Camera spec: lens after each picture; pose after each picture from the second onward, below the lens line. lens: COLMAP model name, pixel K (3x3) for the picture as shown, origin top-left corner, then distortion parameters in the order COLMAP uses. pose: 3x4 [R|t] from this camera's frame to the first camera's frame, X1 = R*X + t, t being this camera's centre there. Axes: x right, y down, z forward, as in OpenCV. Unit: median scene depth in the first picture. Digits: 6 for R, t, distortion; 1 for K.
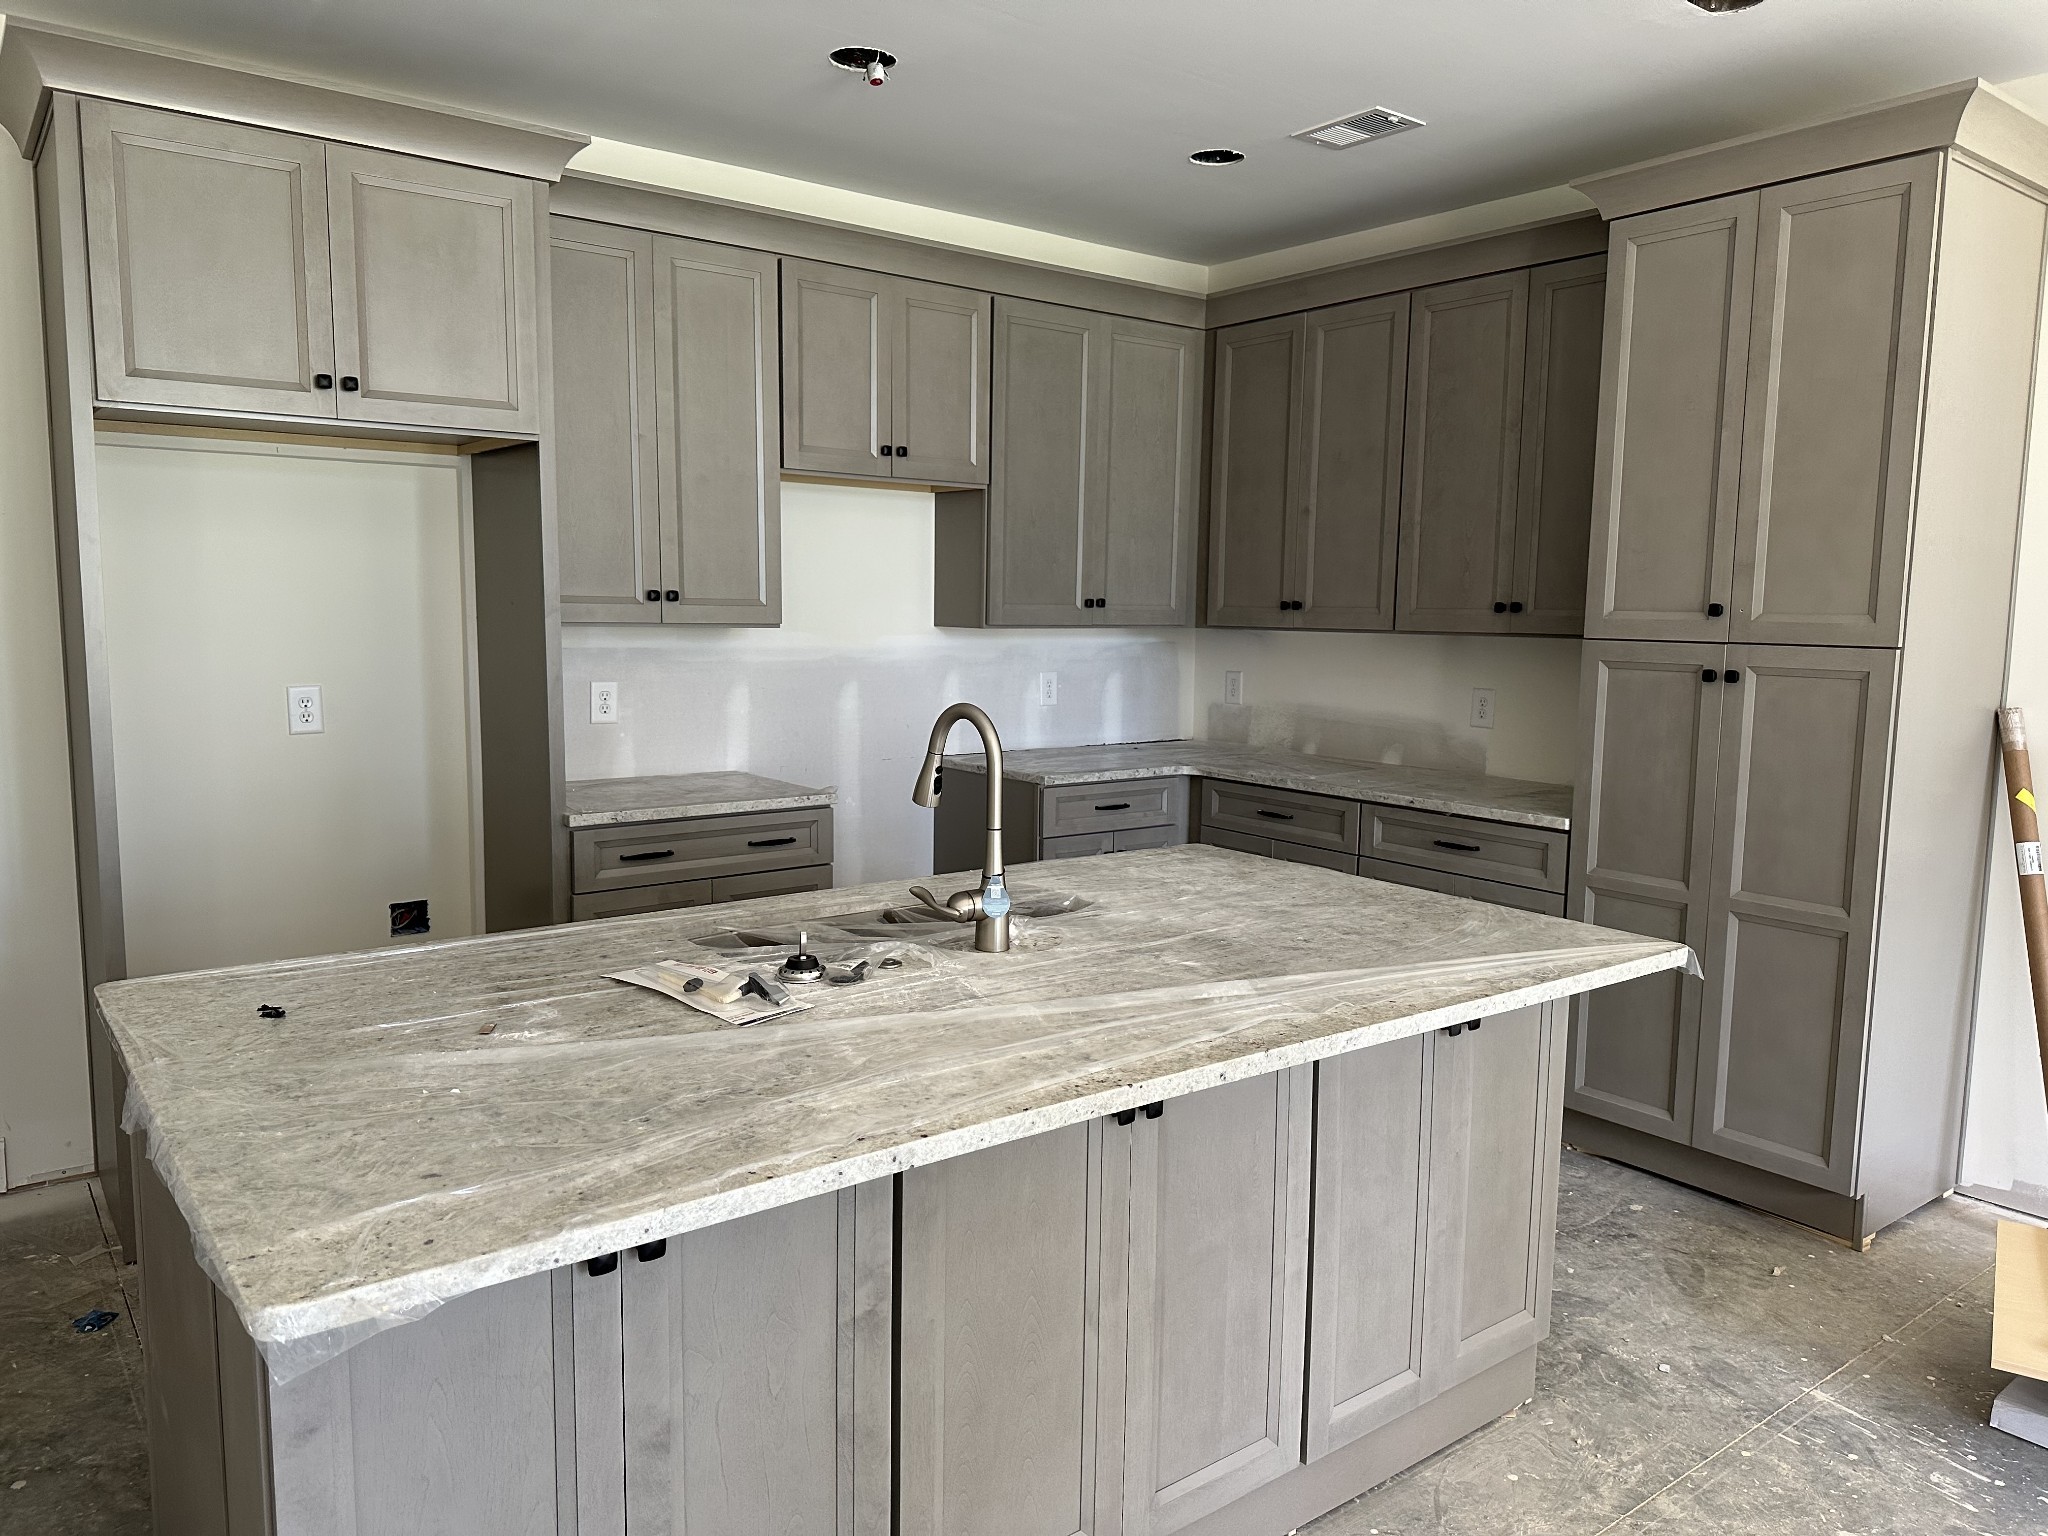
lens RADIAL K [[1442.3, 0, 1024.2], [0, 1442.3, 768.4], [0, 0, 1]] dist [0.044600, -0.043479]
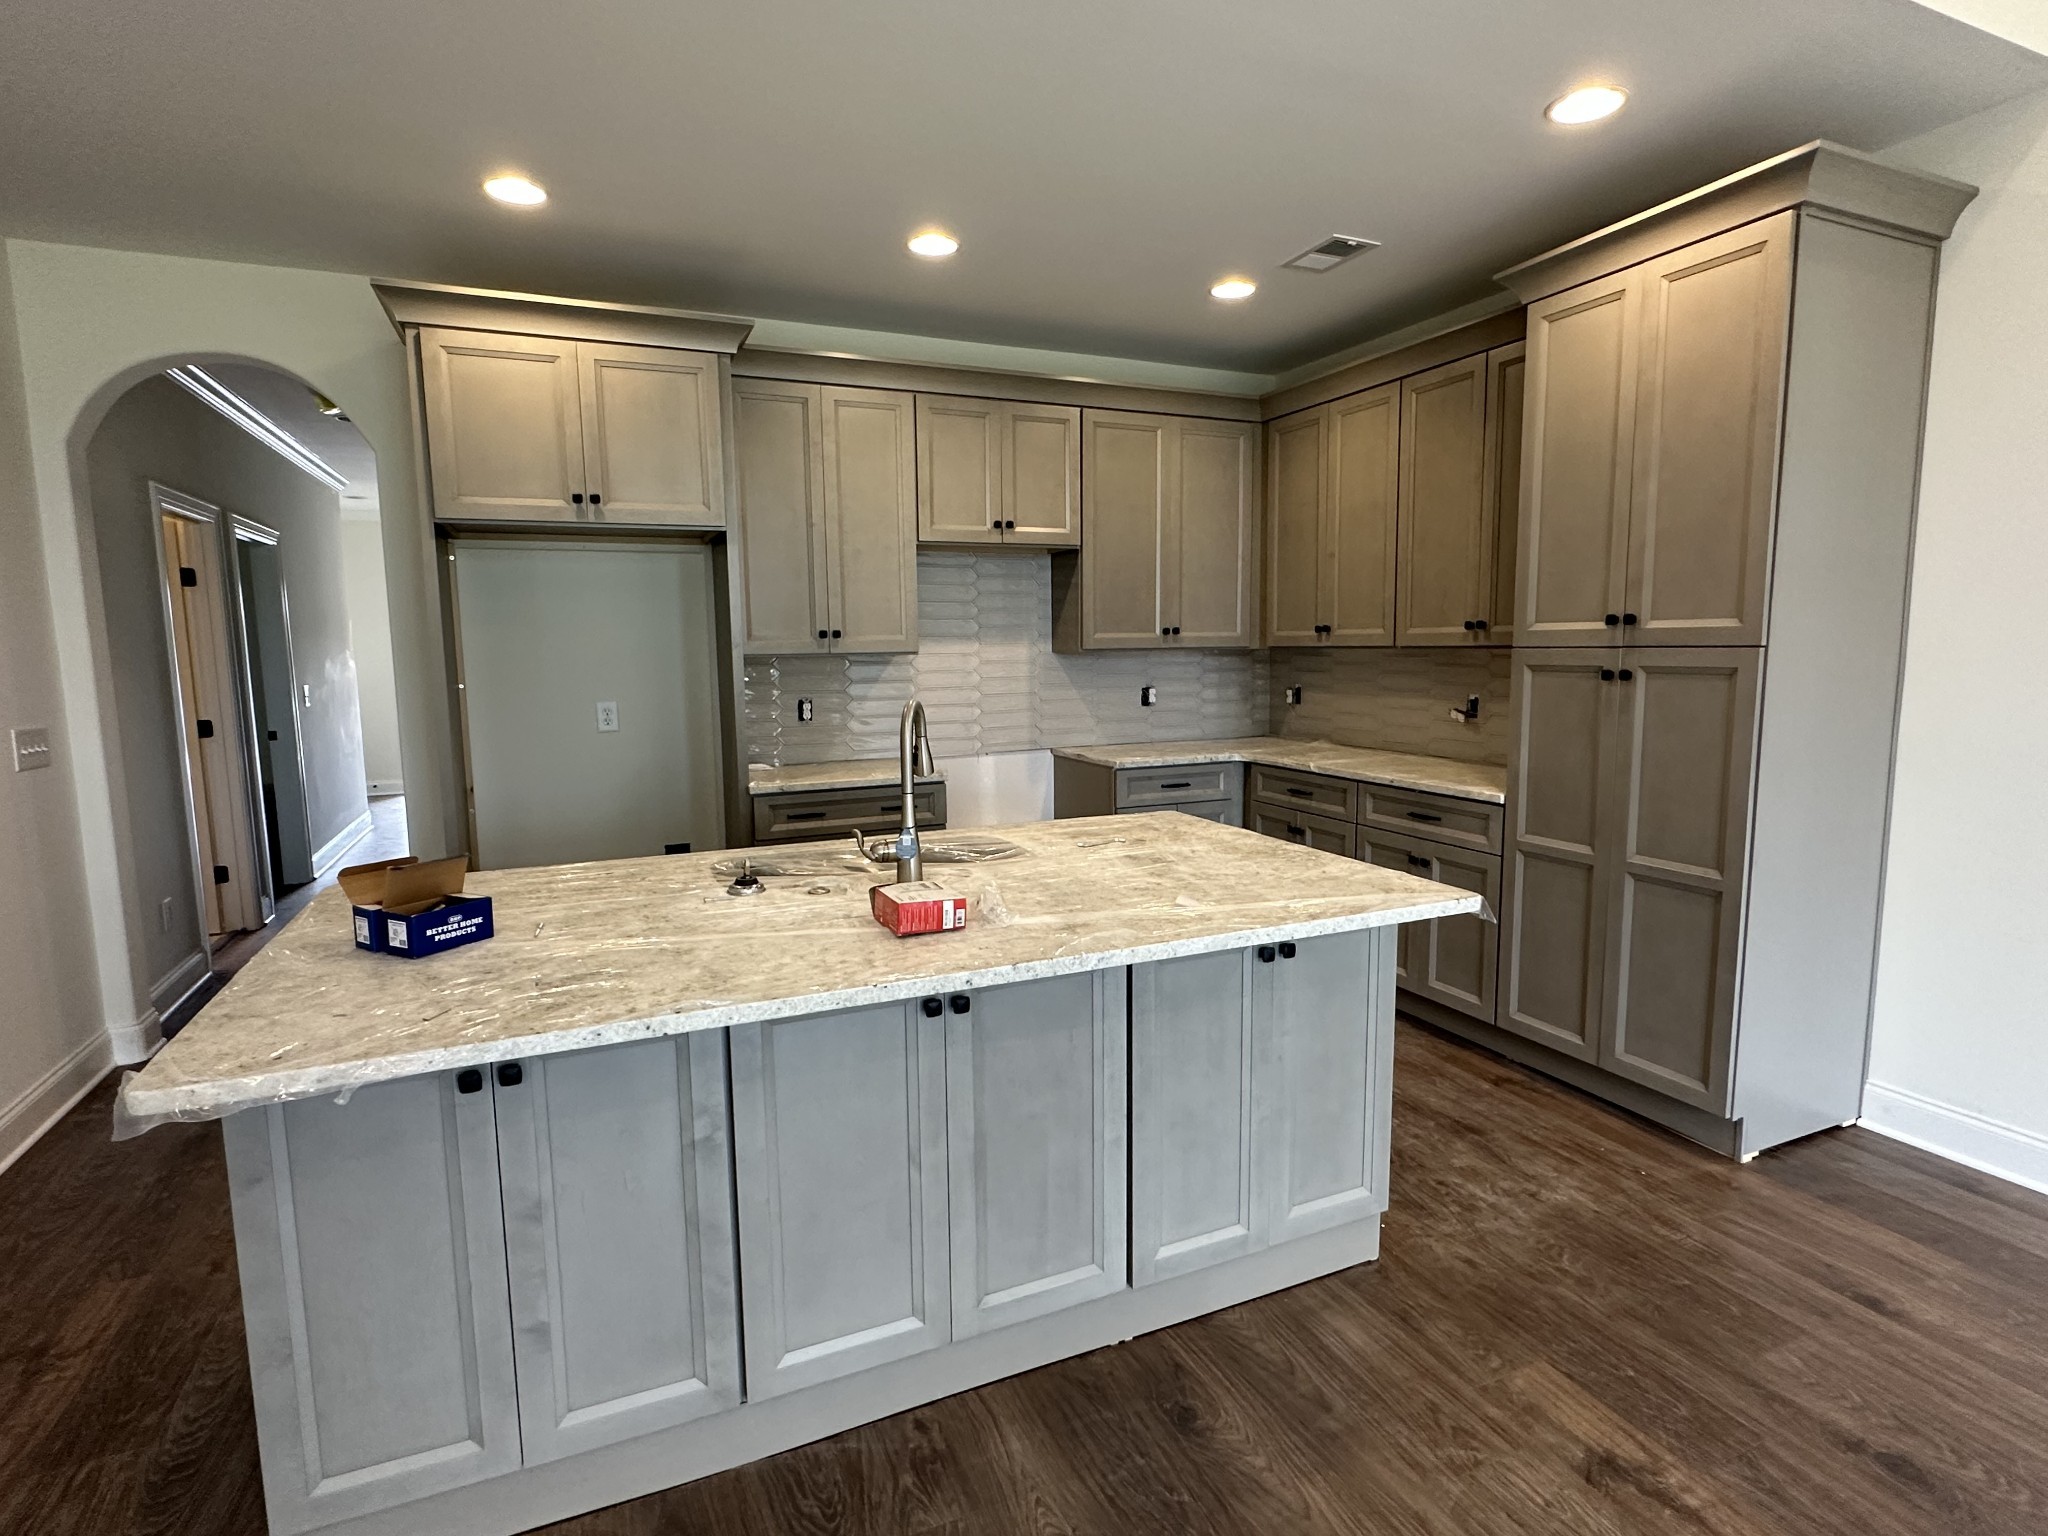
lens RADIAL K [[1029.8, 0, 1023.6], [0, 1029.8, 764.3], [0, 0, 1]] dist [-0.005116, 0.003939]
pose [[0.970575, 0.000763, -0.240796, 0.214674], [-0.000543, 0.999999, 0.000982, 0.009811], [0.240797, -0.000822, 0.970575, 0.064572]]
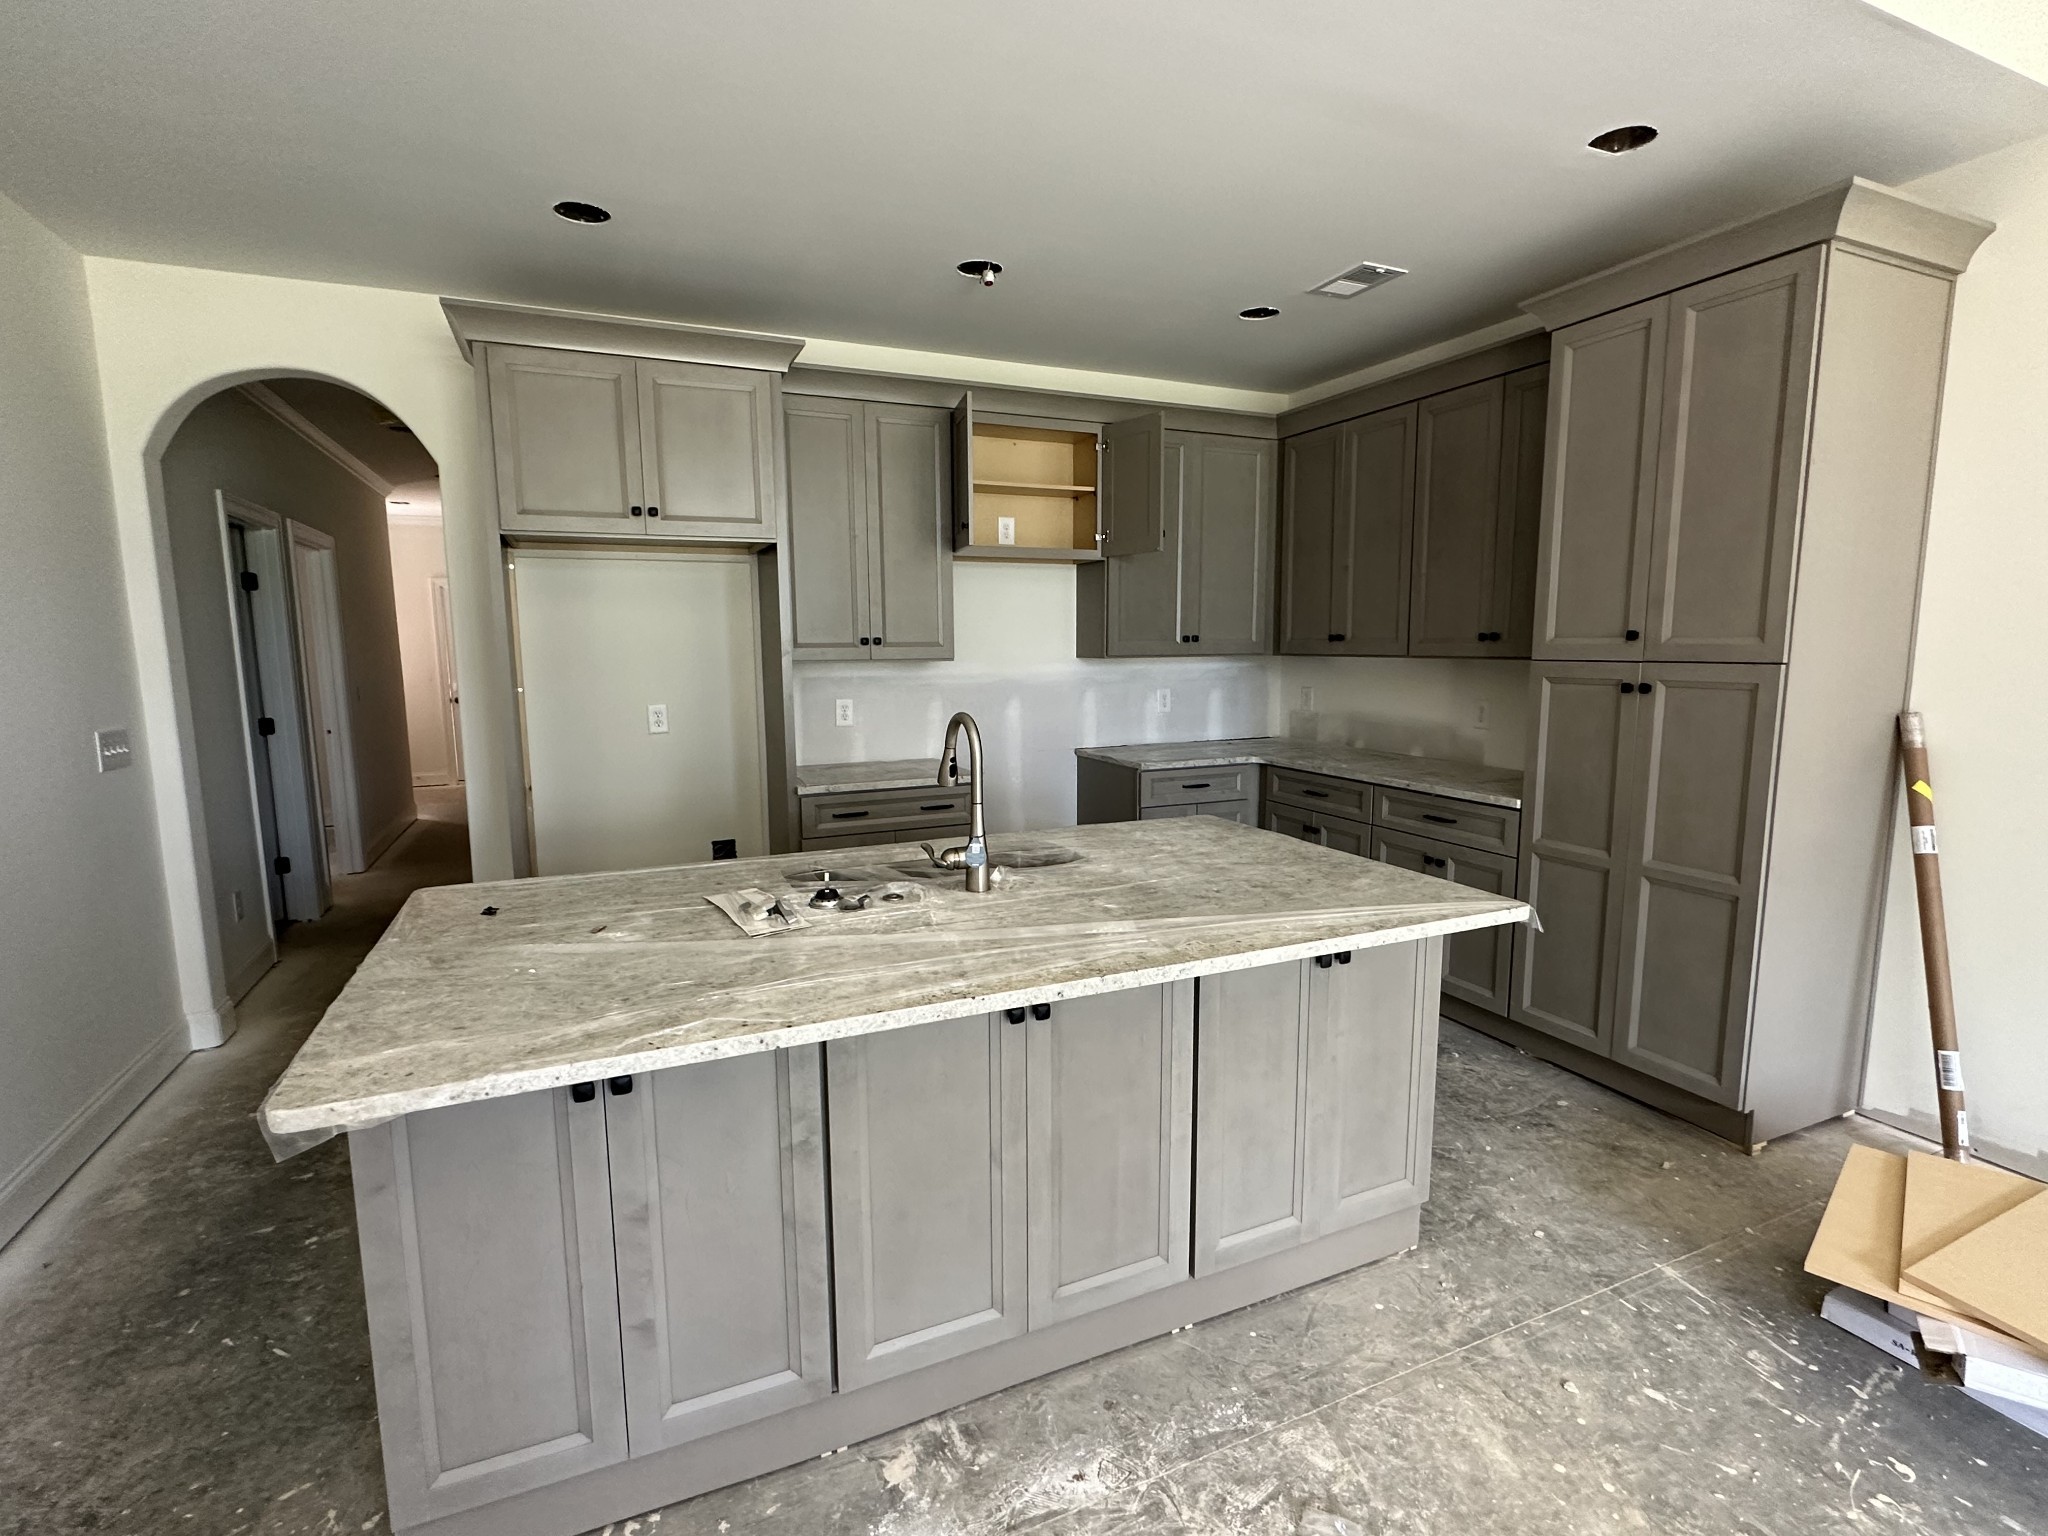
lens RADIAL K [[967.2, 0, 1022.3], [0, 967.2, 769.6], [0, 0, 1]] dist [-0.003601, 0.002374]
pose [[0.971990, 0.009161, -0.234842, 0.164645], [-0.005518, 0.999854, 0.016166, -0.003911], [0.234956, -0.014418, 0.971899, 0.068040]]
